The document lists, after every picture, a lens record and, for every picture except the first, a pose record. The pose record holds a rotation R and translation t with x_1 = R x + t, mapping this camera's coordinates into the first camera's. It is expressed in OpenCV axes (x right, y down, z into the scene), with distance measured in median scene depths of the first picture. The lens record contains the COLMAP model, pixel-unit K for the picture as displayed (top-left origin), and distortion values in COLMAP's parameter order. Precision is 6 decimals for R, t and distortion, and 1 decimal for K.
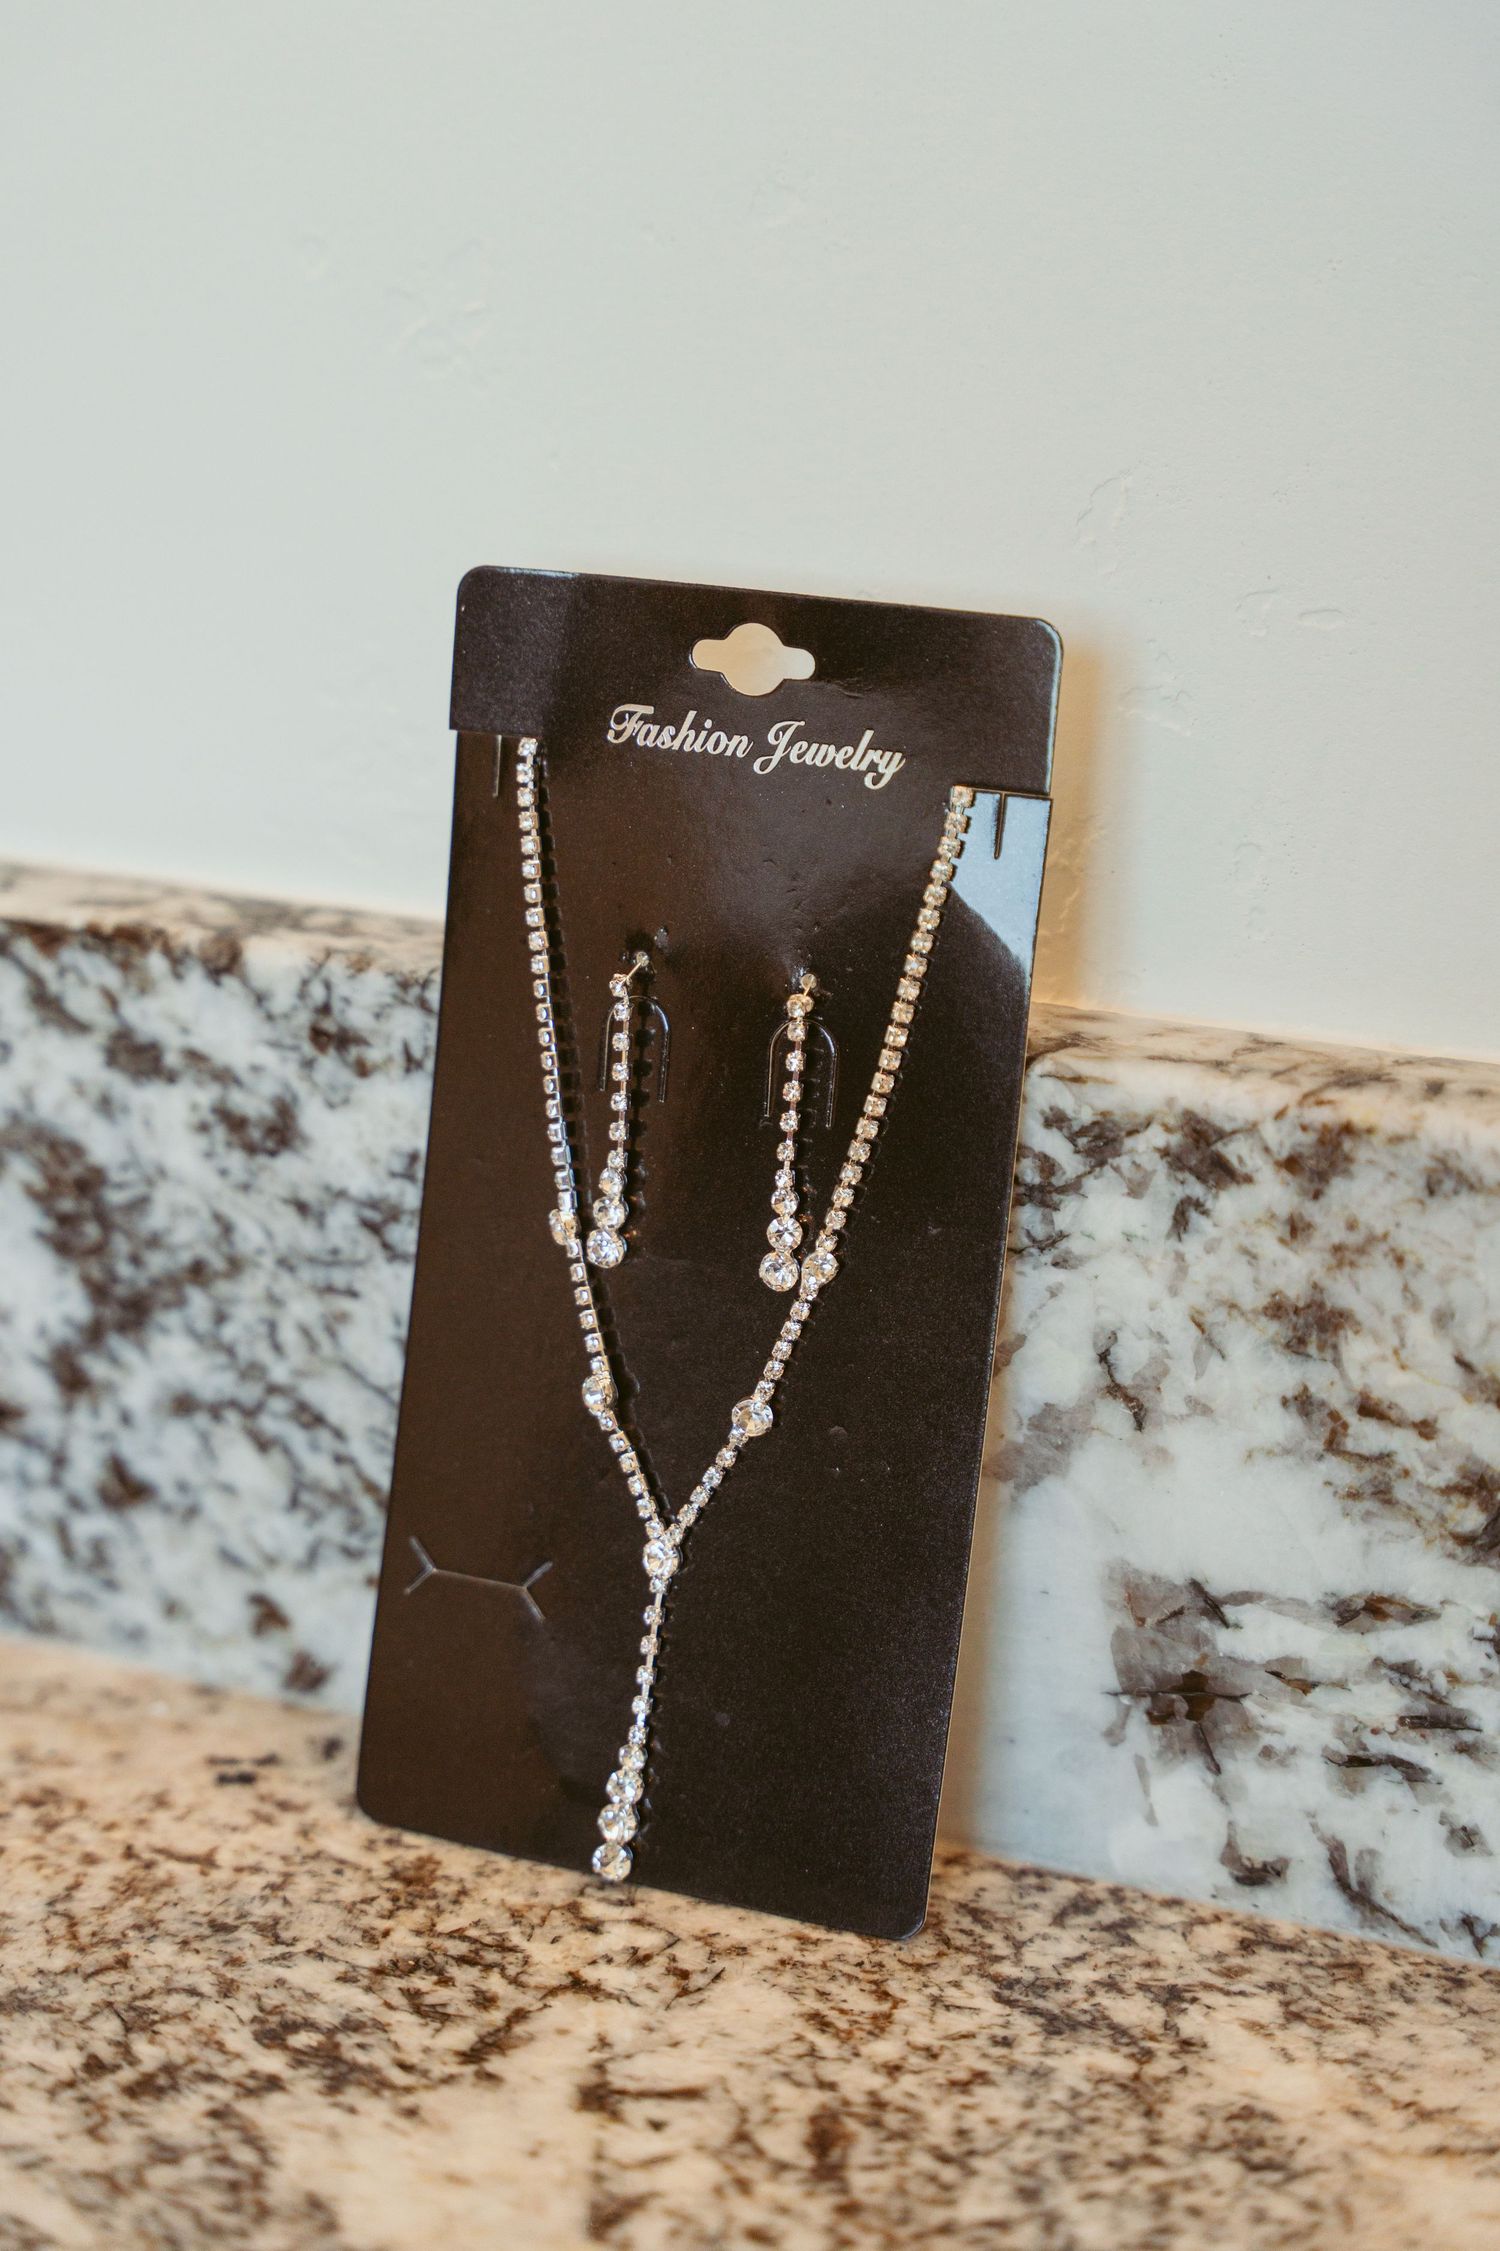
lens RADIAL K [[4082.0, 0, 743.1], [0, 4082.0, 1107.3], [0, 0, 1]] dist [0.053703, 0.000000]
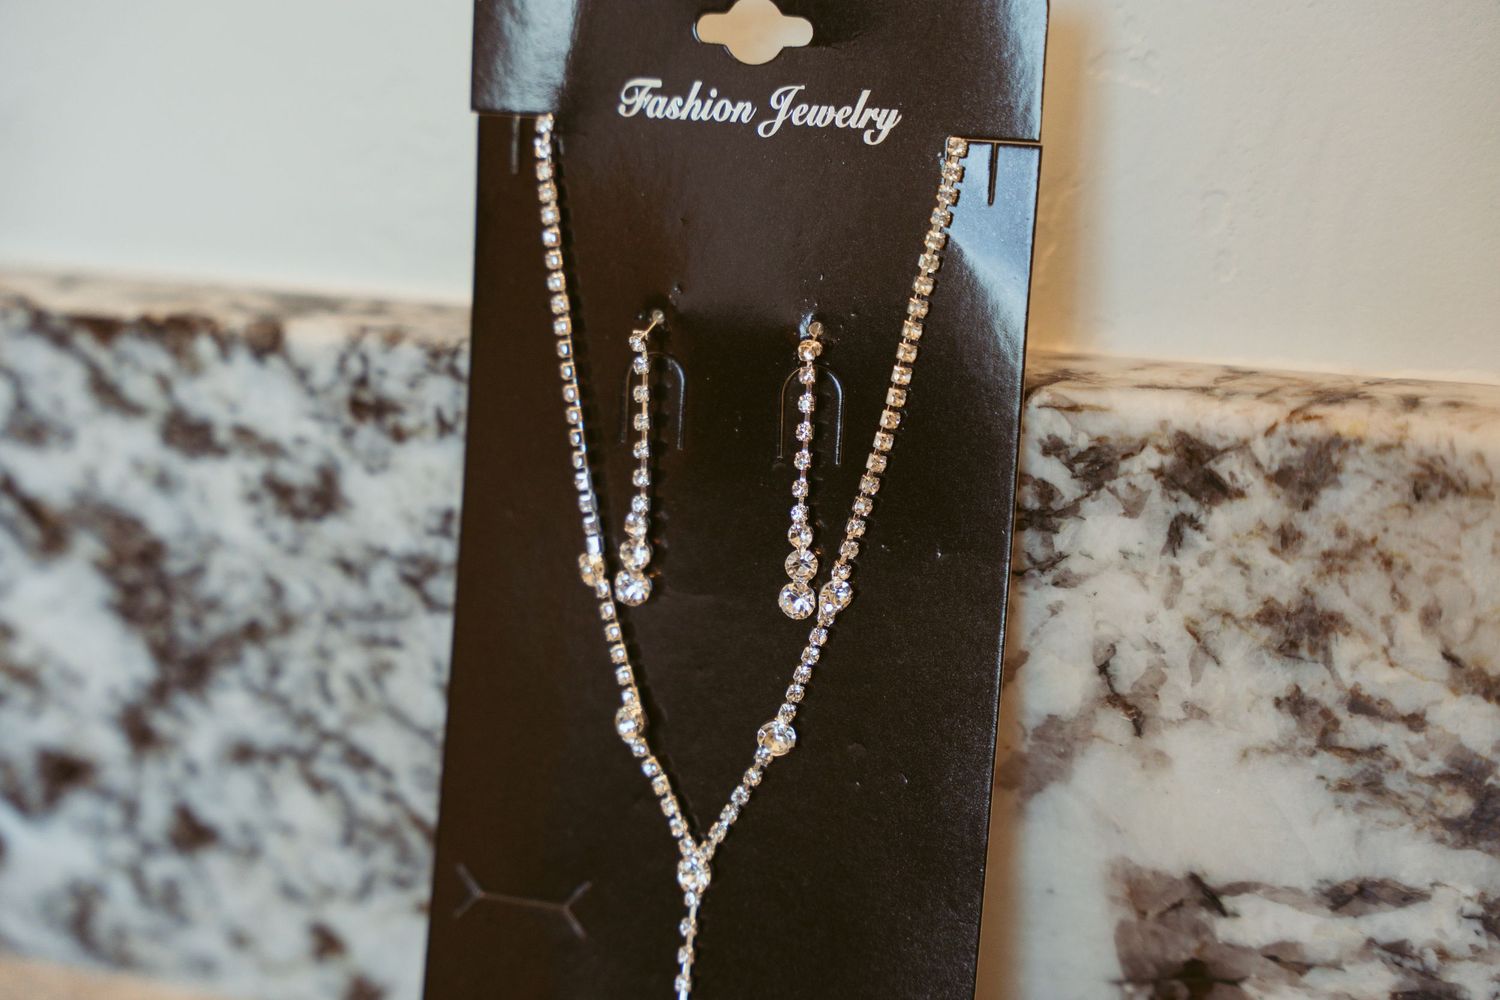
lens RADIAL K [[2820.4, 0, 756.0], [0, 2820.4, 513.4], [0, 0, 1]] dist [0.036646, 0.000000]
pose [[0.998461, -0.034545, 0.043378, -0.033163], [0.035539, 0.999118, -0.022357, 0.033238], [-0.042567, 0.023864, 0.998809, 0.258425]]
